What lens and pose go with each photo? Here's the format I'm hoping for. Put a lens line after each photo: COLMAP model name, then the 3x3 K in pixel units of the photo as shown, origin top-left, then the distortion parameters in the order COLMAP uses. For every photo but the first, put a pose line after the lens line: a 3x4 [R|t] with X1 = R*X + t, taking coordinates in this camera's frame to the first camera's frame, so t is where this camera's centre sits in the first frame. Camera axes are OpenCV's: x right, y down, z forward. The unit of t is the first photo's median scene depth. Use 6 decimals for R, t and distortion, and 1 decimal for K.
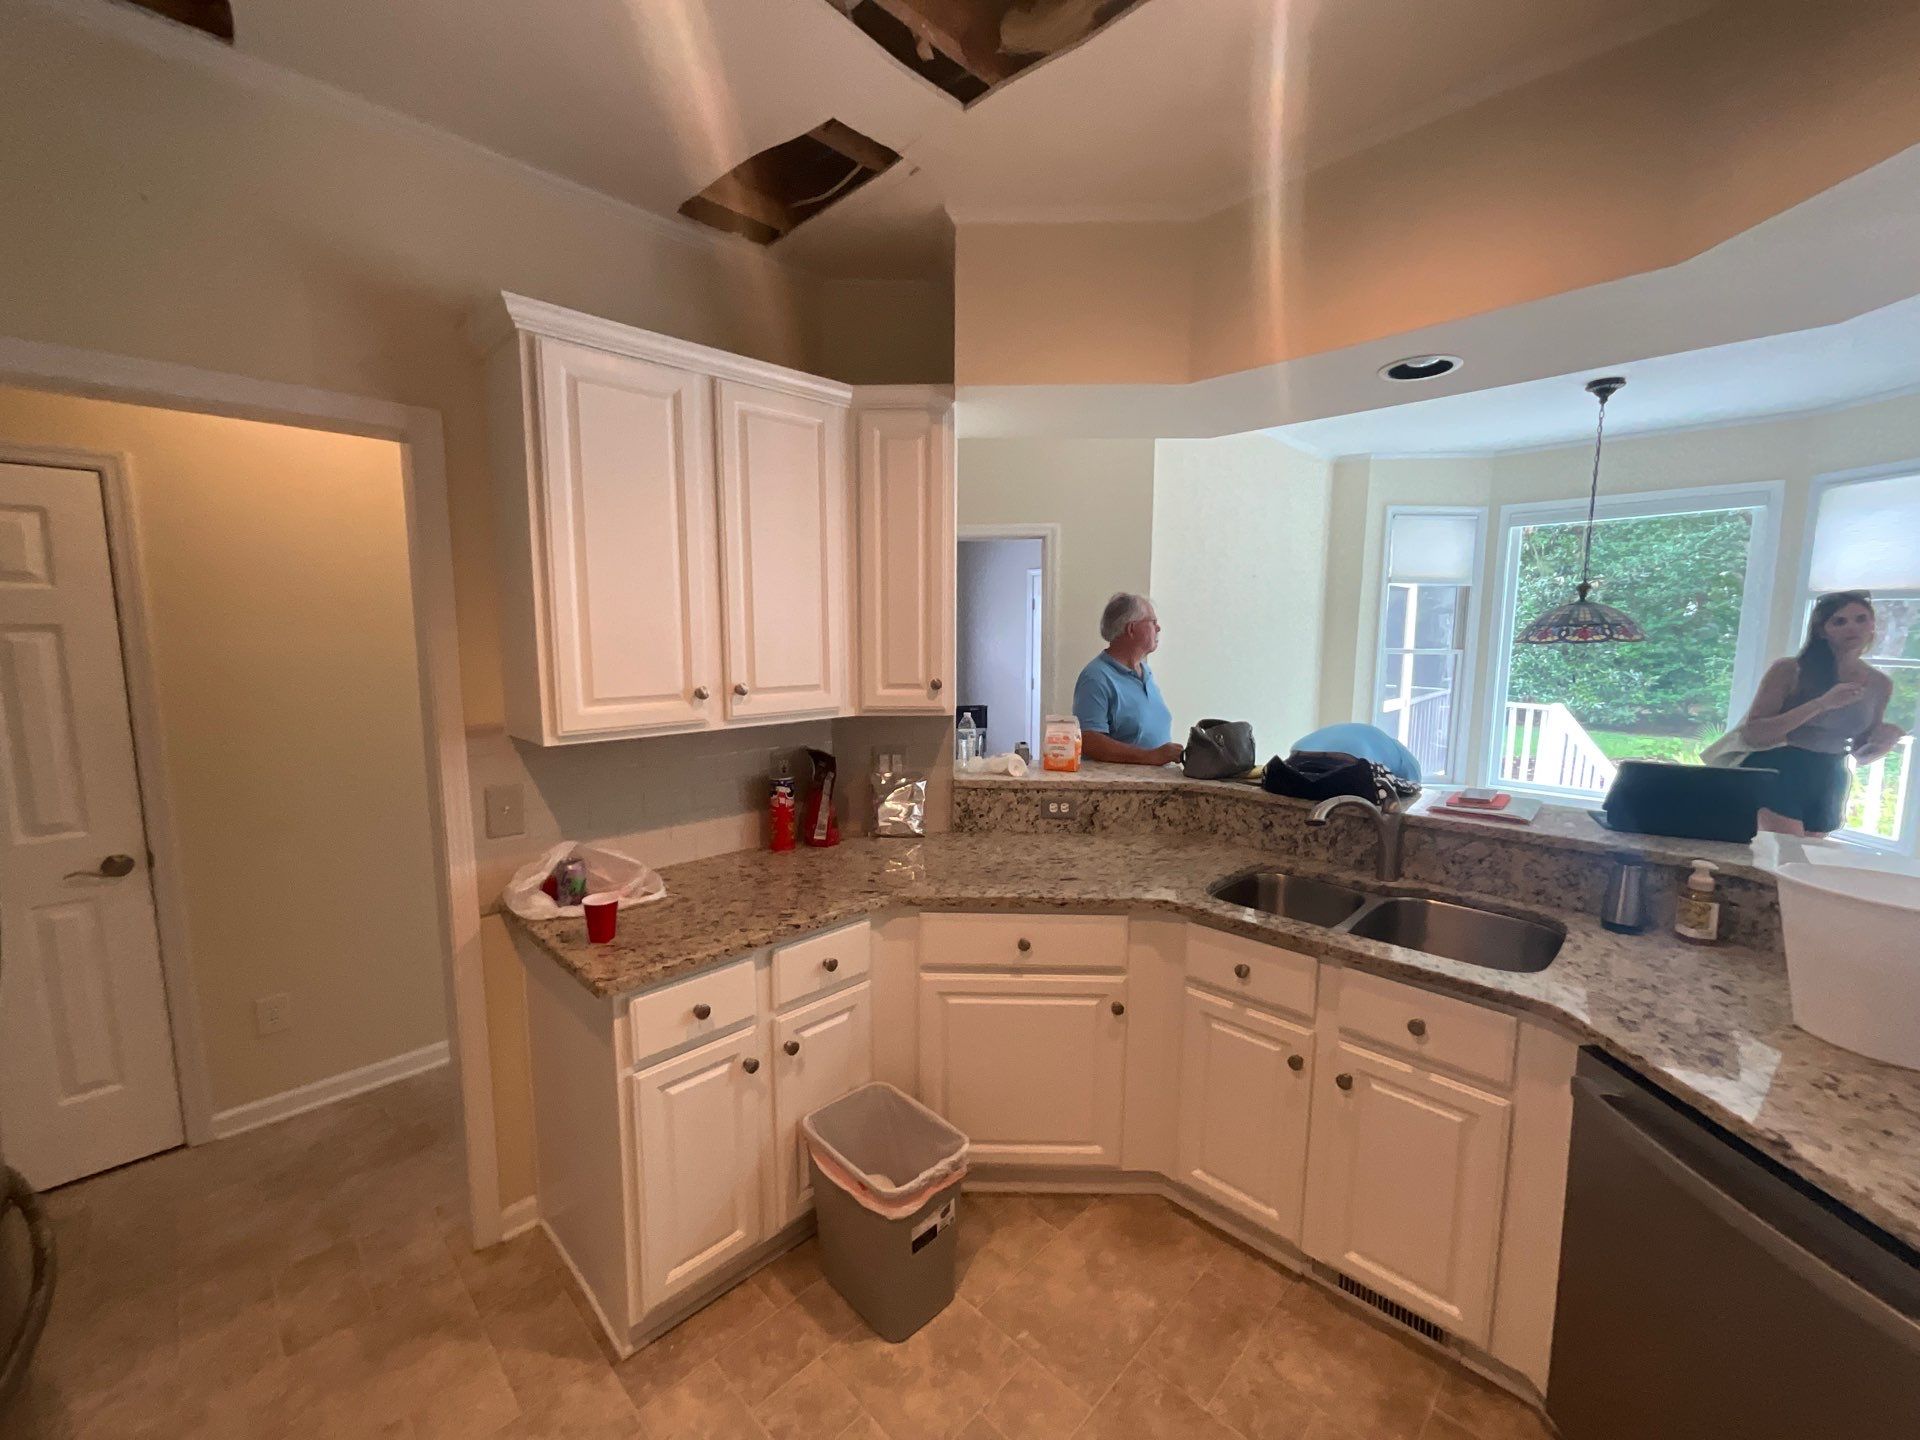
lens RADIAL K [[779.7, 0, 960.4], [0, 779.7, 718.0], [0, 0, 1]] dist [-0.001135, -0.000061]
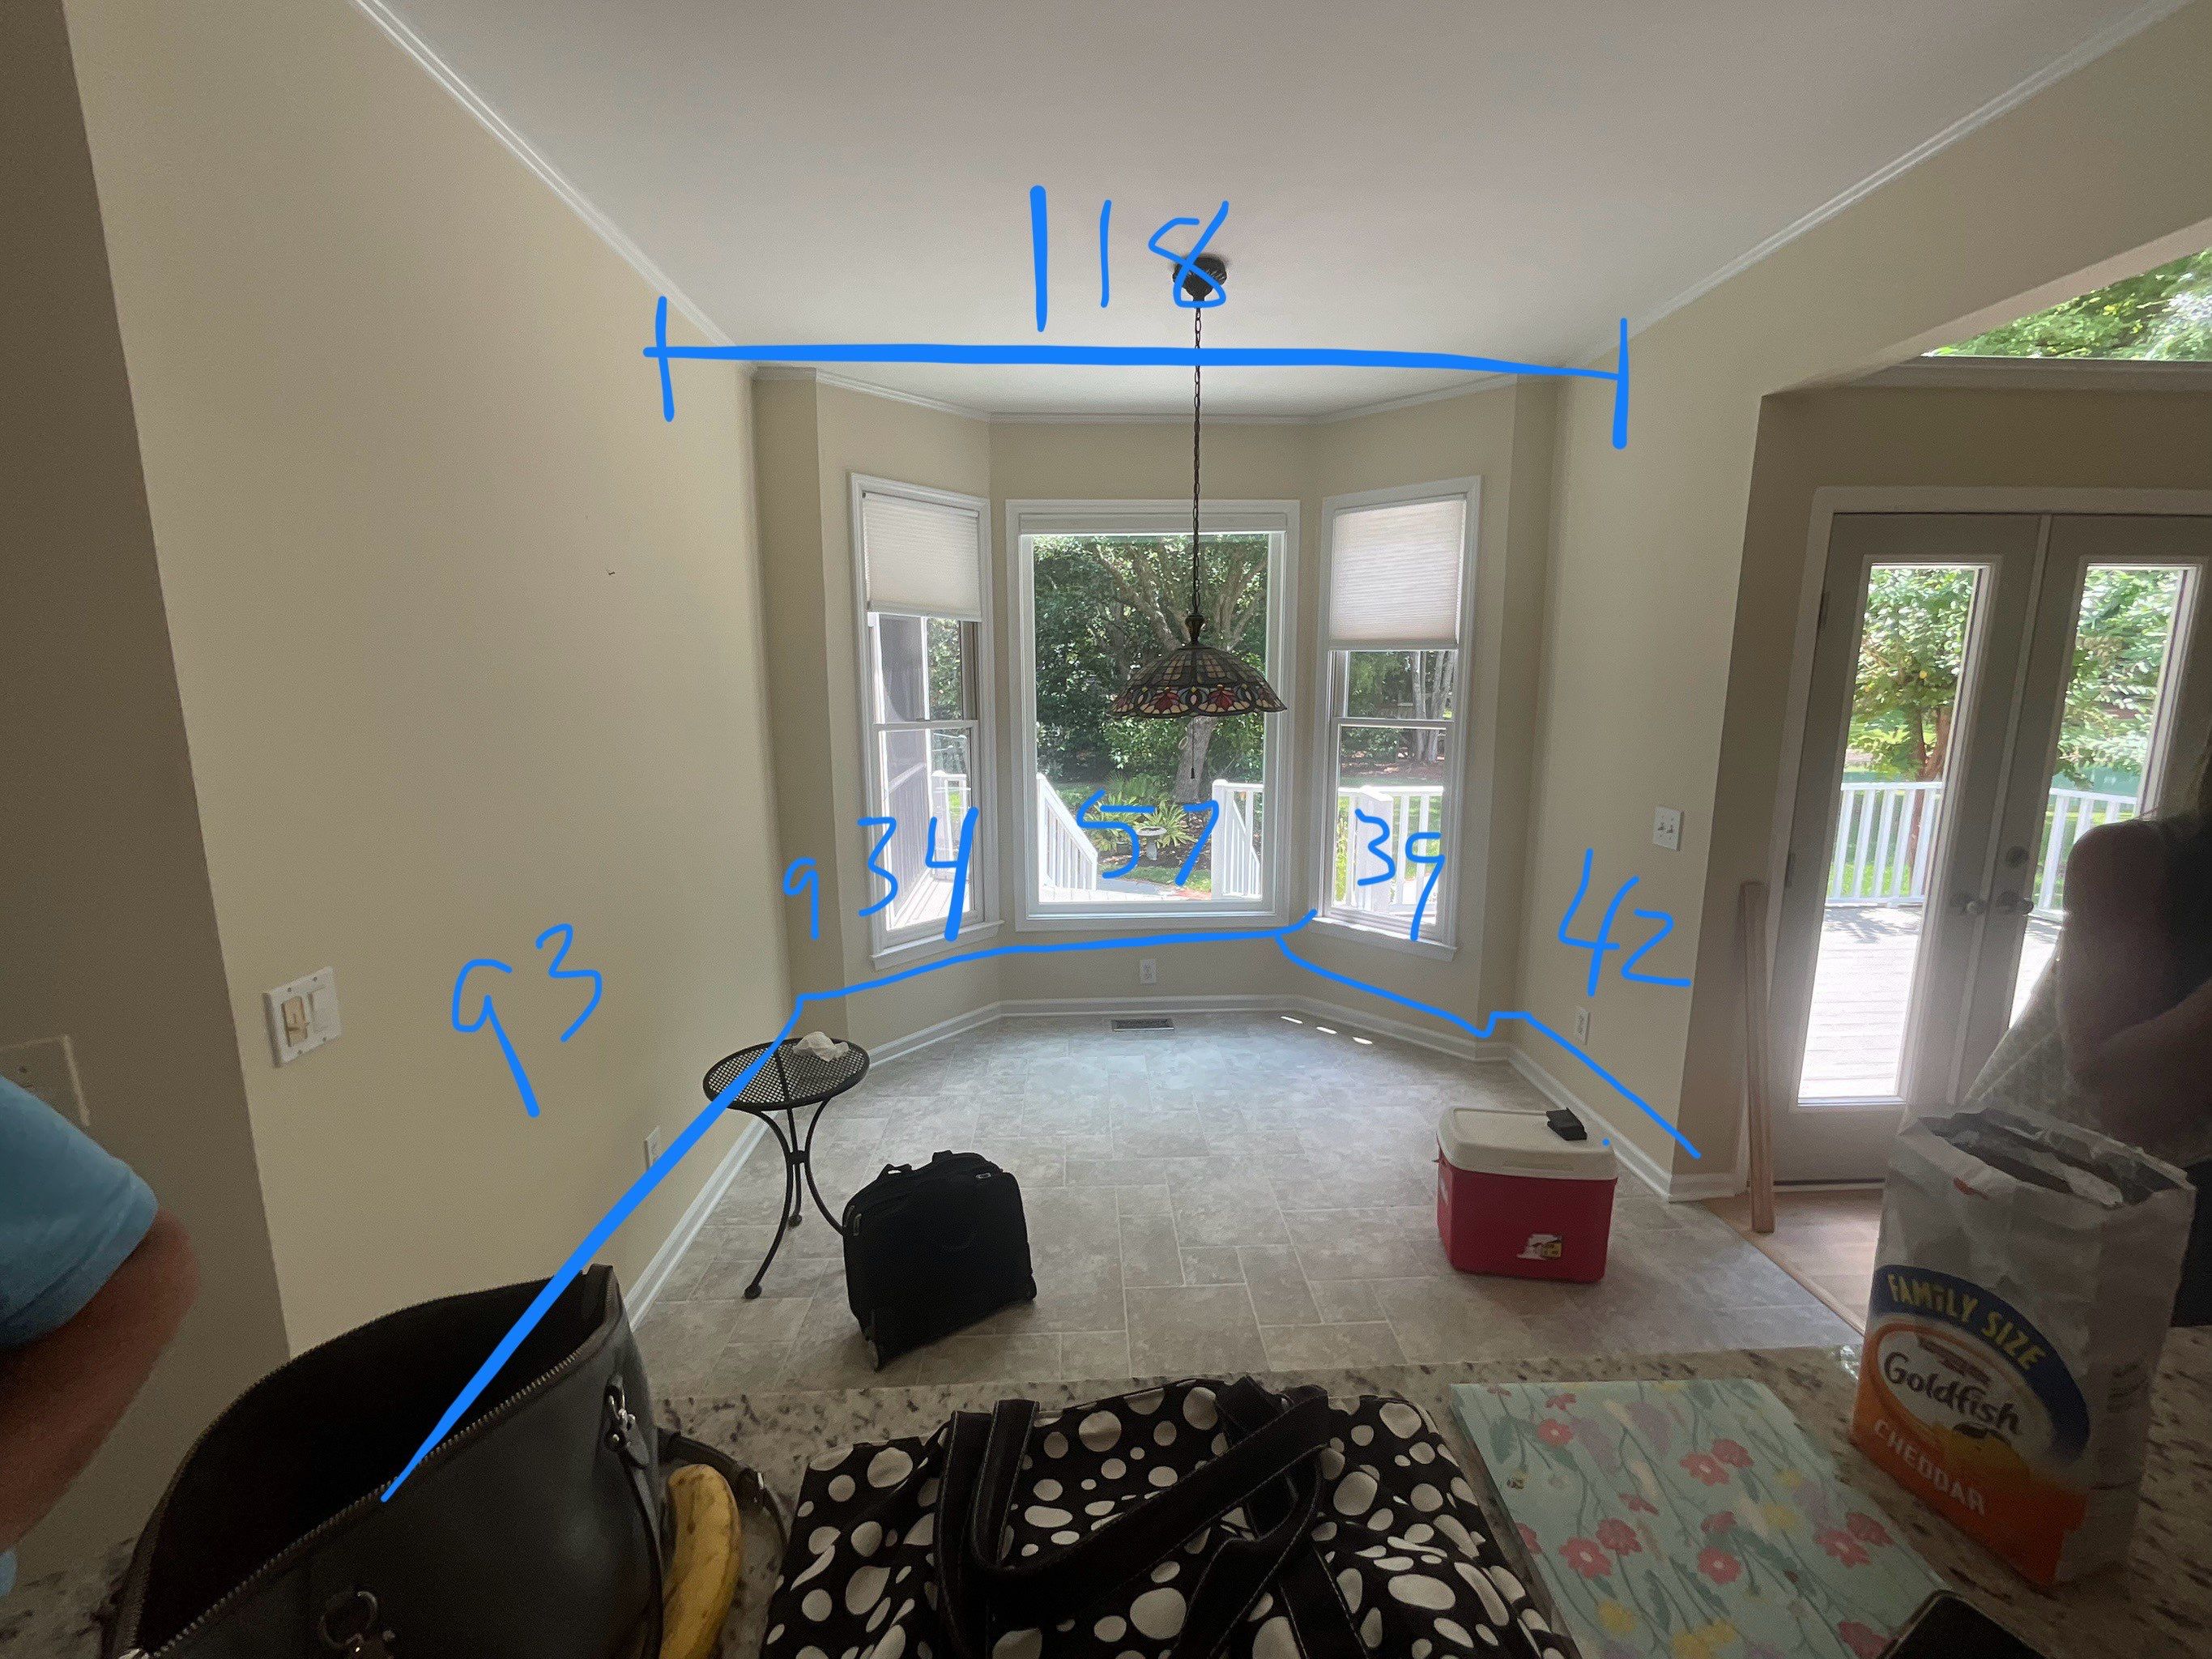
lens RADIAL K [[898.3, 0, 1107.7], [0, 898.3, 825.7], [0, 0, 1]] dist [-0.001135, -0.000061]
pose [[0.681065, -0.127278, 0.721076, 0.227159], [0.094248, 0.991823, 0.086050, -0.074771], [-0.726132, 0.009354, 0.687492, 0.558937]]
